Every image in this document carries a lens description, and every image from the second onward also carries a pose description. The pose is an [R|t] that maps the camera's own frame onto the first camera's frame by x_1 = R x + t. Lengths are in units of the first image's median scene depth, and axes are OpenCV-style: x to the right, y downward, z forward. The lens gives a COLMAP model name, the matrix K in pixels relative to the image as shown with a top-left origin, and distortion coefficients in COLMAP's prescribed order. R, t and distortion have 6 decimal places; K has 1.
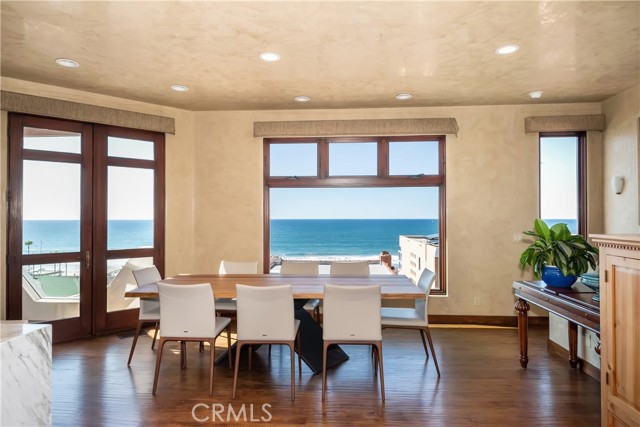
lens RADIAL K [[393.7, 0, 320.2], [0, 393.7, 215.2], [0, 0, 1]] dist [-0.000584, -0.002321]
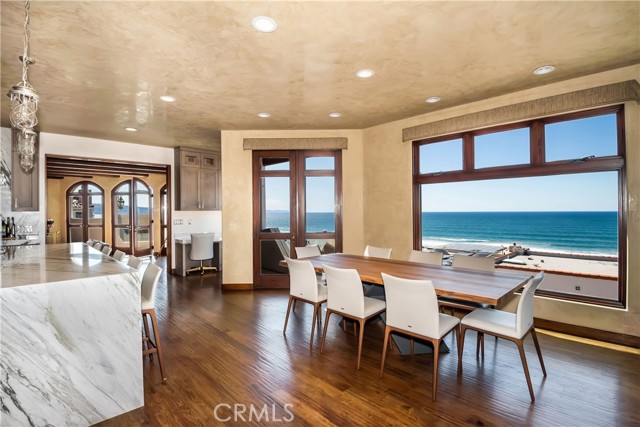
lens RADIAL K [[309.0, 0, 318.8], [0, 309.0, 213.5], [0, 0, 1]] dist [-0.030102, -0.002892]
pose [[0.740486, -0.000546, -0.672072, 0.267229], [0.011091, 0.999873, 0.011408, 0.000663], [0.671980, -0.015901, 0.740398, 0.157548]]
